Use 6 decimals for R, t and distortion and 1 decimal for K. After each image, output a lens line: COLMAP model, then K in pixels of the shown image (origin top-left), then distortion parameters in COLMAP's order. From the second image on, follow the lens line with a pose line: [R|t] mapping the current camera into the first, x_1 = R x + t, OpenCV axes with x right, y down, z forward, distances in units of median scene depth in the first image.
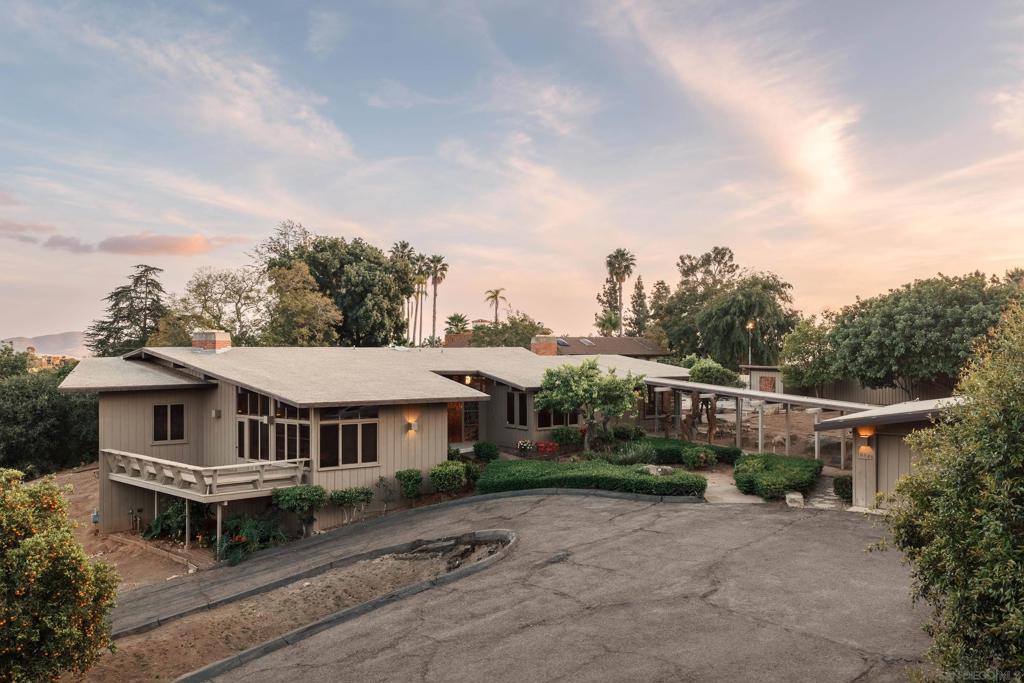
lens RADIAL K [[835.7, 0, 512.0], [0, 835.7, 341.5], [0, 0, 1]] dist [0.004680, -0.006691]
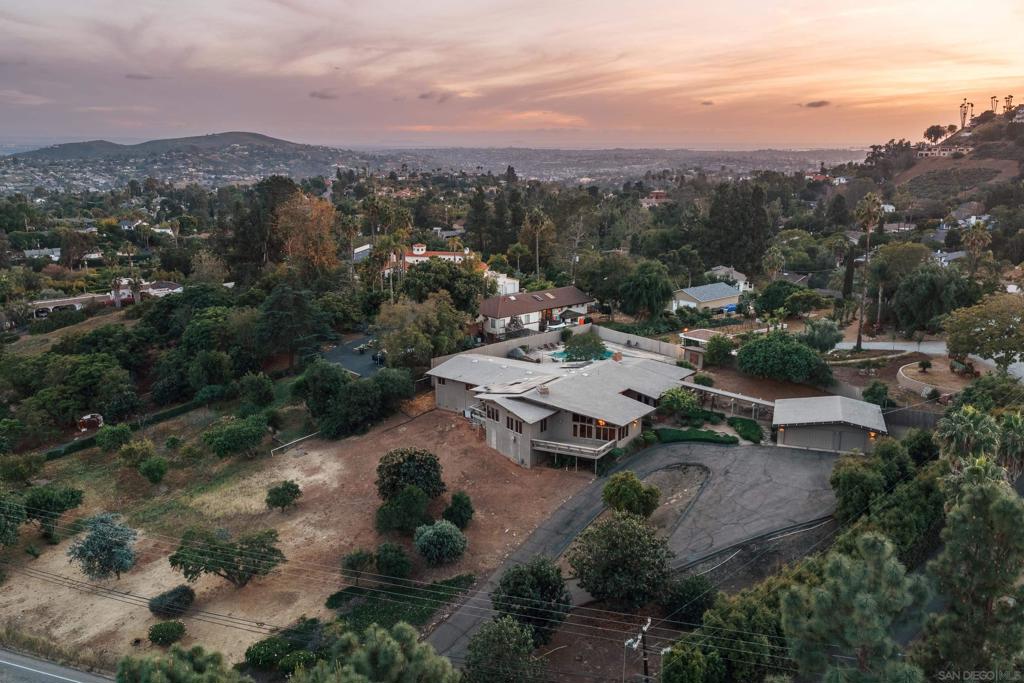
lens RADIAL K [[835.7, 0, 512.0], [0, 835.7, 341.5], [0, 0, 1]] dist [0.004680, -0.006691]
pose [[0.948244, -0.071215, 0.309454, -1.478714], [-0.006043, 0.970304, 0.241813, -0.919420], [-0.317485, -0.231168, 0.919655, -1.569878]]
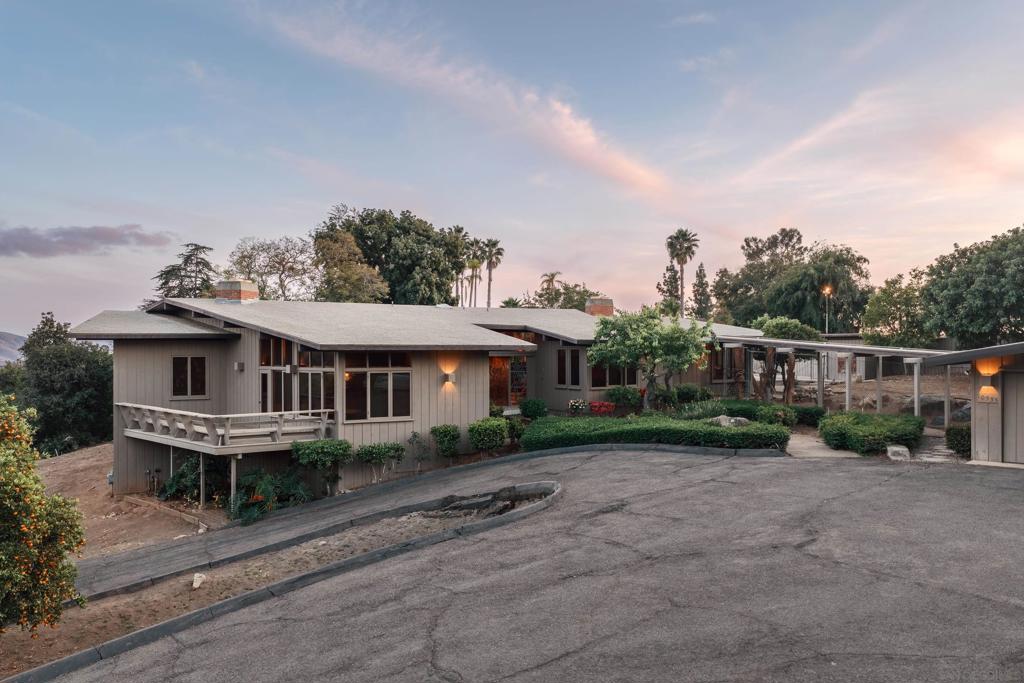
lens RADIAL K [[835.7, 0, 512.0], [0, 835.7, 341.5], [0, 0, 1]] dist [0.004680, -0.006691]
pose [[0.997534, -0.000580, -0.070179, 0.010339], [0.000658, 0.999999, 0.001089, 0.063810], [0.070178, -0.001133, 0.997534, 0.116703]]
